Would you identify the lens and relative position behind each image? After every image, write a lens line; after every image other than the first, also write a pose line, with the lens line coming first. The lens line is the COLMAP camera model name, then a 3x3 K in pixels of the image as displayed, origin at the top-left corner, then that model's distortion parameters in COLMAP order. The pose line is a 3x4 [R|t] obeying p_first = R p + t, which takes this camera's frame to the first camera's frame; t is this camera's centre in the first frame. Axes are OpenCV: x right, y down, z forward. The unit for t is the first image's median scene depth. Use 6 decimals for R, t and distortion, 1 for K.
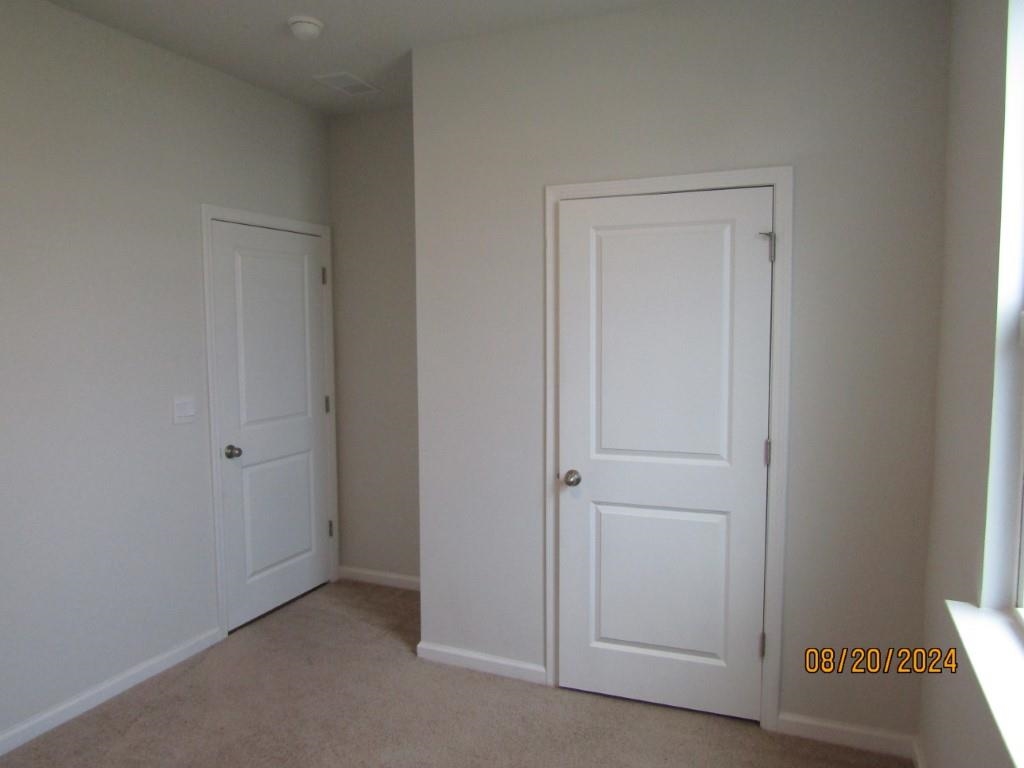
lens RADIAL K [[719.9, 0, 513.3], [0, 719.9, 388.3], [0, 0, 1]] dist [-0.020565, 0.007450]
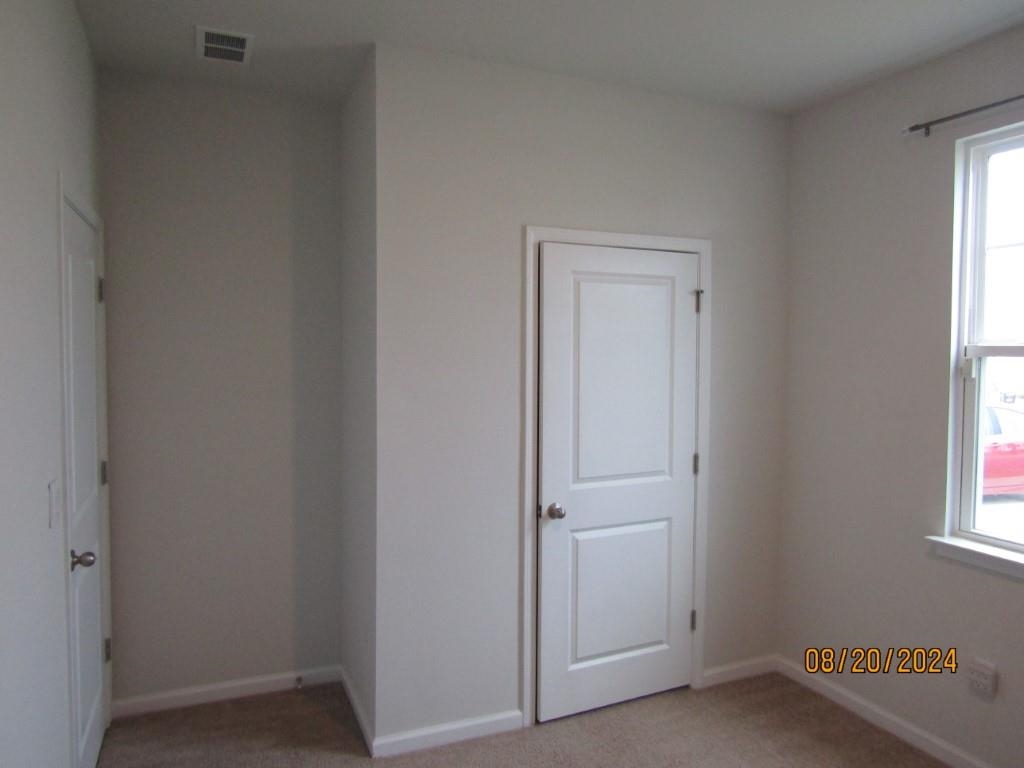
lens RADIAL K [[719.9, 0, 513.3], [0, 719.9, 388.3], [0, 0, 1]] dist [-0.020565, 0.007450]
pose [[0.689860, -0.029306, 0.723349, -0.656495], [0.057411, 0.998248, -0.014310, -0.036655], [-0.721662, 0.051400, 0.690334, 0.306259]]
